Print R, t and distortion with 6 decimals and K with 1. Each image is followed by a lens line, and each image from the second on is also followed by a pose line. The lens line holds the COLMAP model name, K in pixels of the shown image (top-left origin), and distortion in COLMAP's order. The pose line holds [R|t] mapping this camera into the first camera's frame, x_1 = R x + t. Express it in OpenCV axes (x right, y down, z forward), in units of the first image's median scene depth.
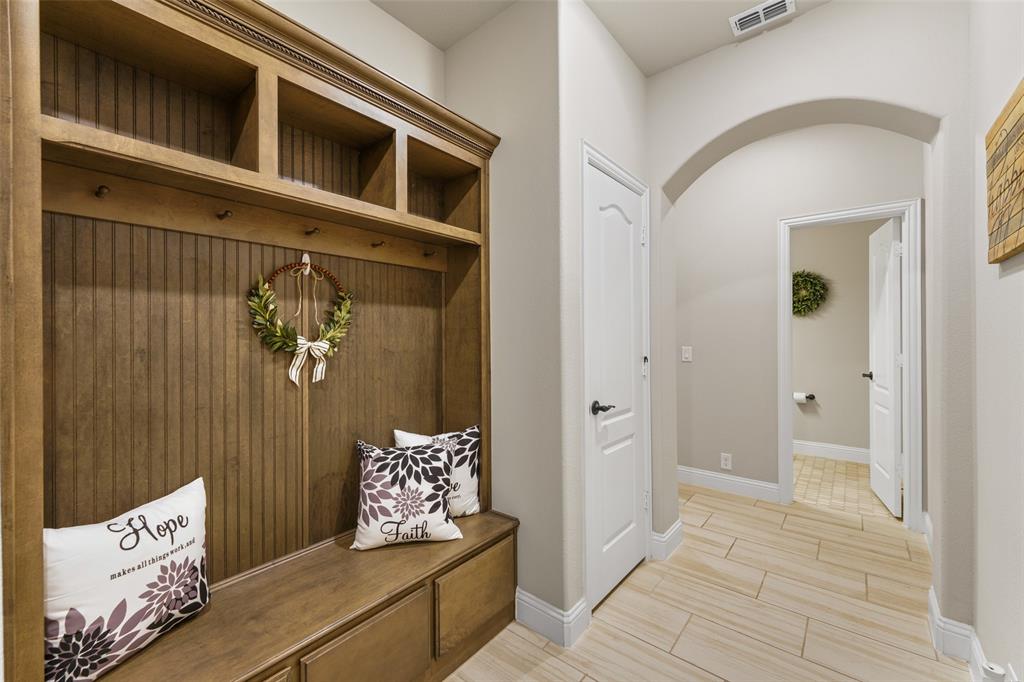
lens RADIAL K [[409.7, 0, 515.0], [0, 409.7, 336.5], [0, 0, 1]] dist [0.001705, 0.000220]
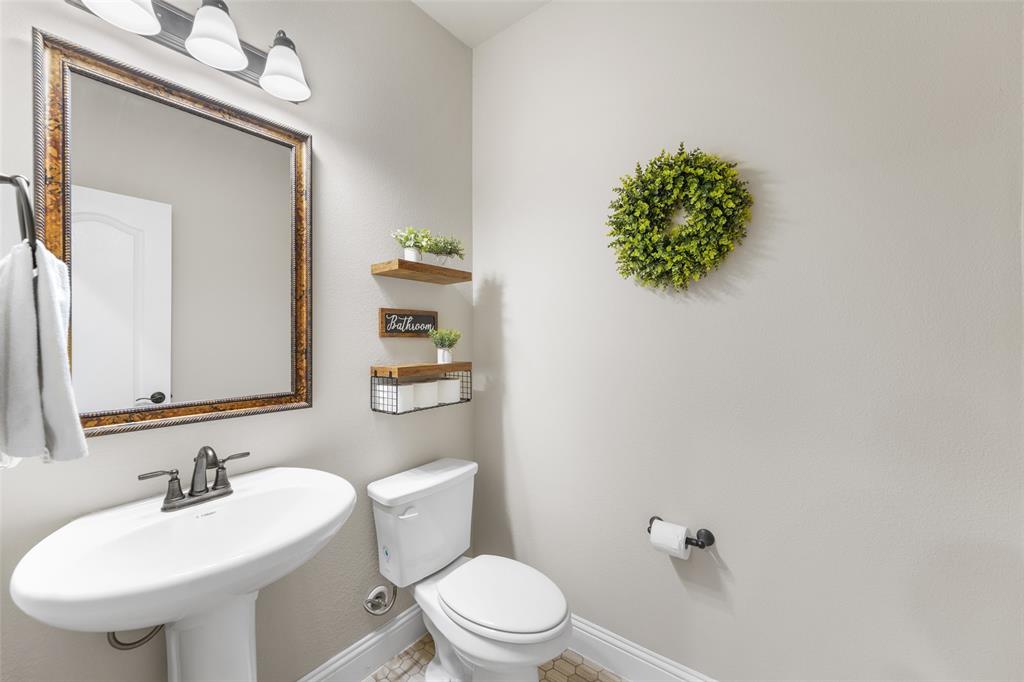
lens RADIAL K [[409.7, 0, 507.5], [0, 409.7, 338.9], [0, 0, 1]] dist [0.001705, 0.000220]
pose [[0.999634, -0.005850, 0.026421, 0.561237], [0.005714, 0.999970, 0.005217, -0.012742], [-0.026450, -0.005064, 0.999637, 0.683011]]
